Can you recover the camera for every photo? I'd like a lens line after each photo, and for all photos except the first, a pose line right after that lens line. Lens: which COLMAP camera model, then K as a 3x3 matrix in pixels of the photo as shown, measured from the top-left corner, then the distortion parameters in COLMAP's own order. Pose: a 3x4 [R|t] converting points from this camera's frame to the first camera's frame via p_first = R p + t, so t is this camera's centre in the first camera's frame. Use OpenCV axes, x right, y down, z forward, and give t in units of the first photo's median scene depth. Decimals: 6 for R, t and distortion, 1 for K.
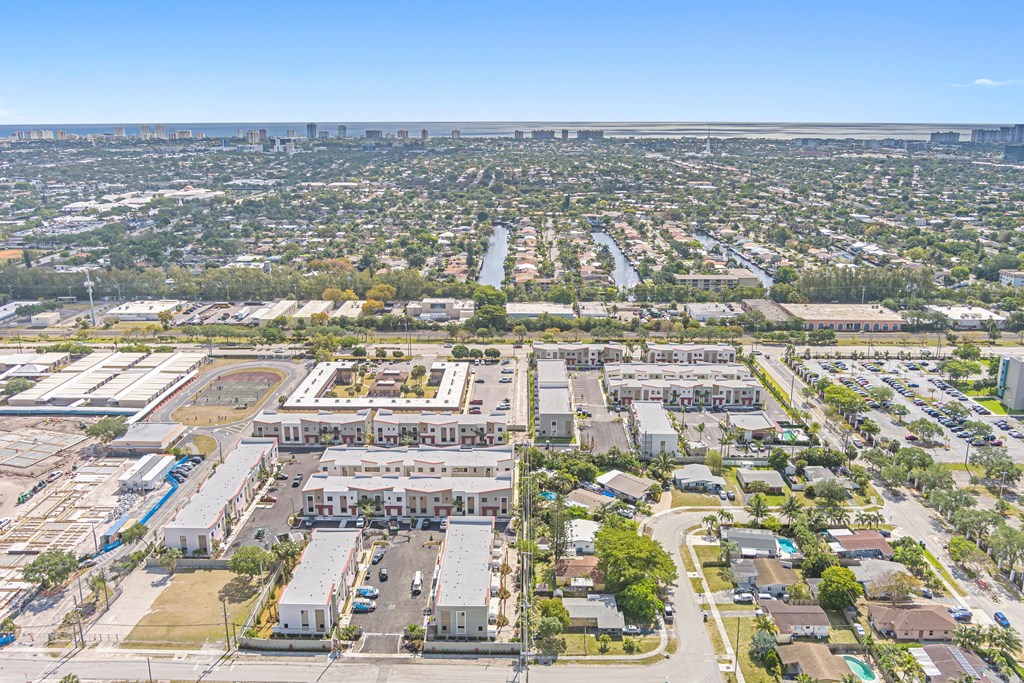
lens RADIAL K [[827.8, 0, 512.0], [0, 827.8, 341.5], [0, 0, 1]] dist [-0.017946, -0.002650]
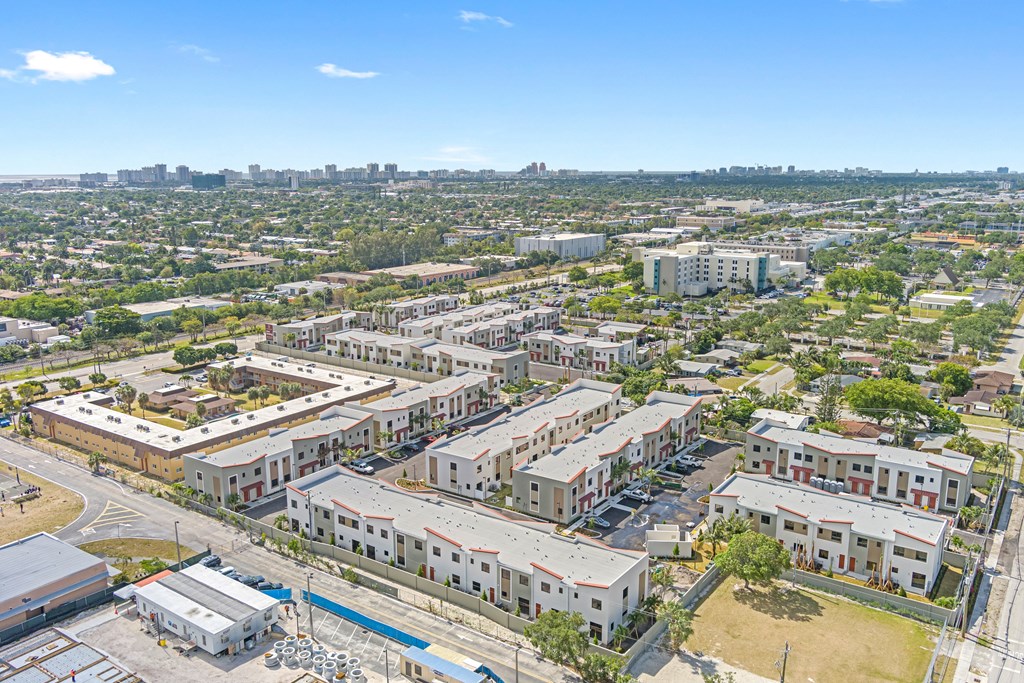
lens RADIAL K [[827.8, 0, 512.0], [0, 827.8, 341.5], [0, 0, 1]] dist [-0.017946, -0.002650]
pose [[0.568778, -0.173076, 0.804075, -0.613340], [0.215879, 0.974749, 0.057107, 0.027458], [-0.793655, 0.141102, 0.591779, 0.530687]]
